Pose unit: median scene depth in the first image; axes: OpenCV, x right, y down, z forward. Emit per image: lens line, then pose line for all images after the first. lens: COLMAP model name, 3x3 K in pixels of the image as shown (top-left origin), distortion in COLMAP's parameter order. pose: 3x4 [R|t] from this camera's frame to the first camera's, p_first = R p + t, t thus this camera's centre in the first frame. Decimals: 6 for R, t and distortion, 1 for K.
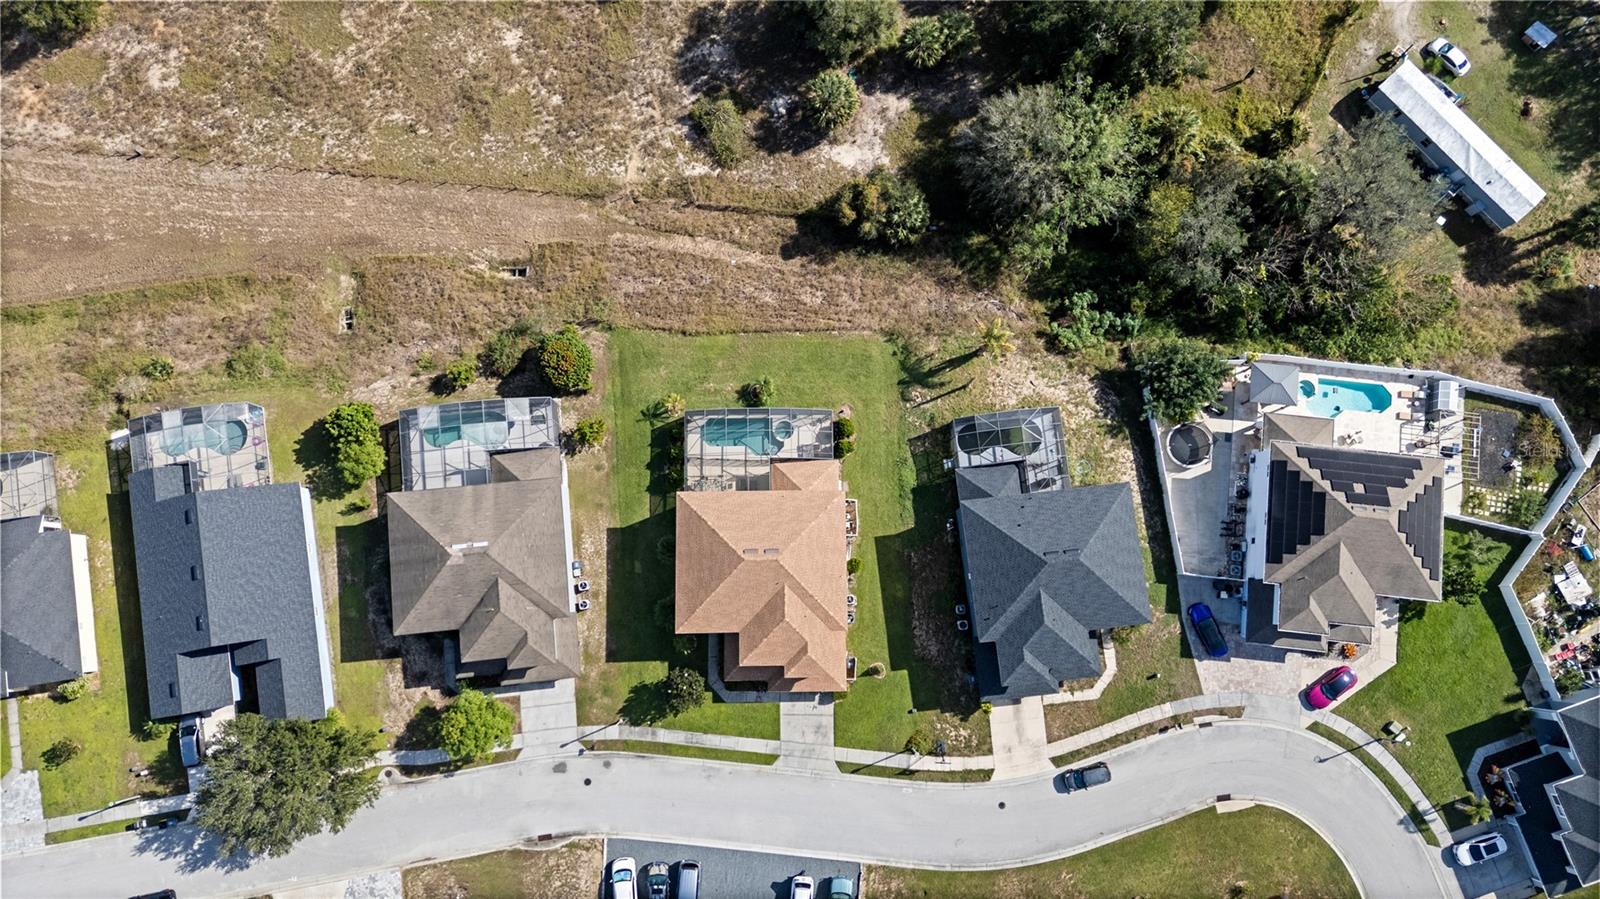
lens RADIAL K [[1209.6, 0, 800.0], [0, 1209.6, 449.5], [0, 0, 1]] dist [0.100532, -0.000766]
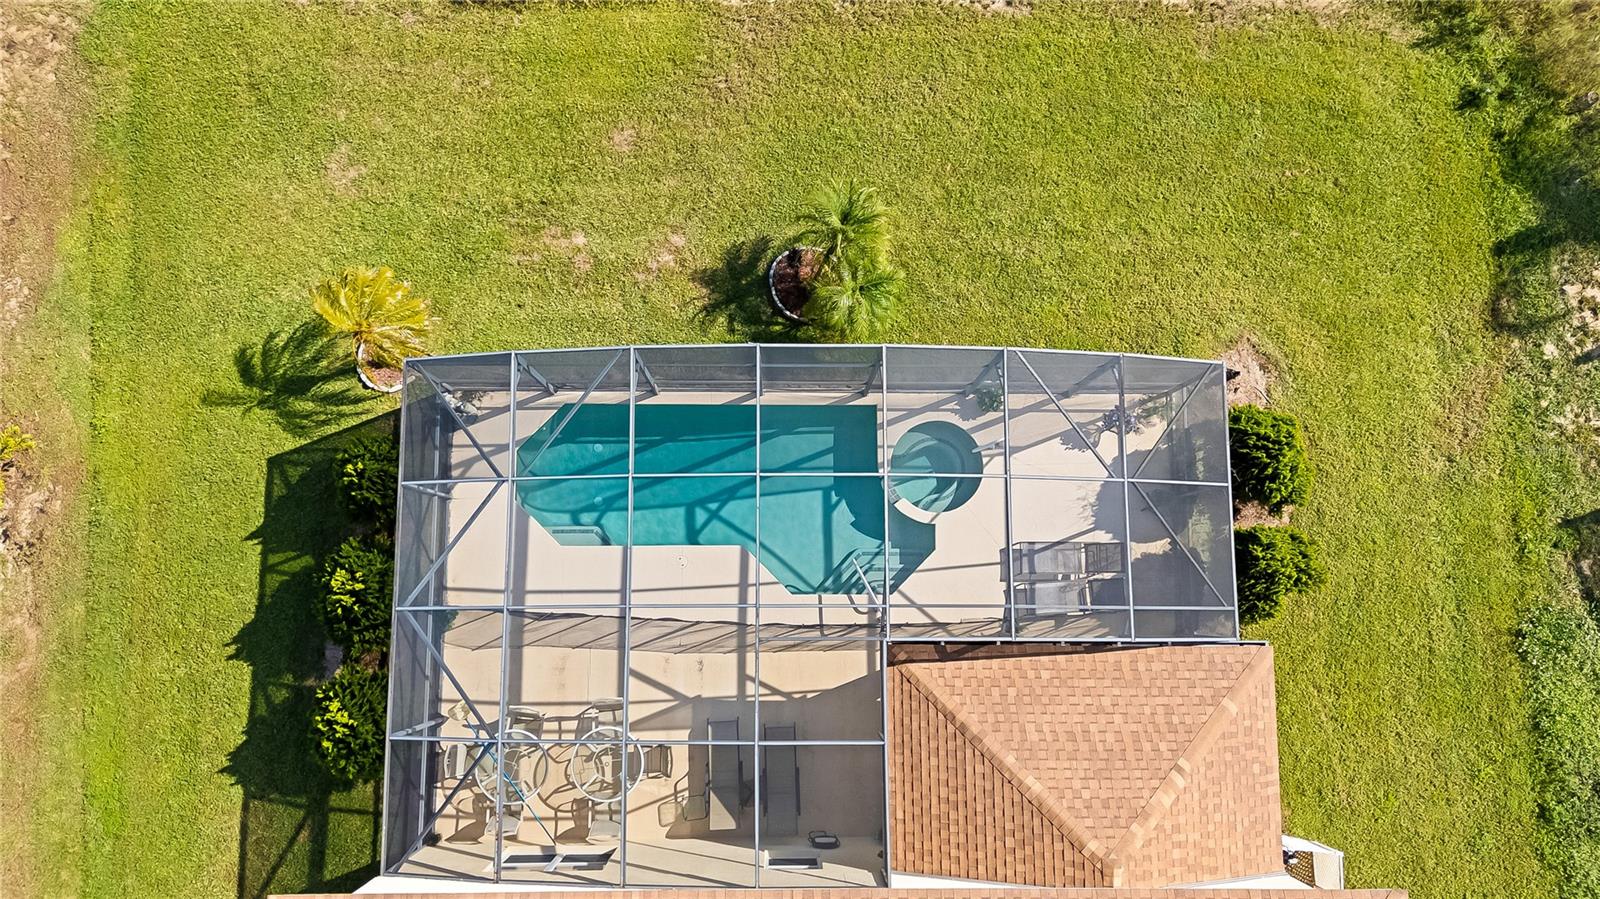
lens RADIAL K [[1133.7, 0, 792.2], [0, 1133.7, 414.1], [0, 0, 1]] dist [0.034980, -0.052528]
pose [[0.999941, 0.010249, -0.003689, -0.036968], [-0.010338, 0.999631, -0.025124, -0.020097], [0.003430, 0.025160, 0.999678, 0.826239]]
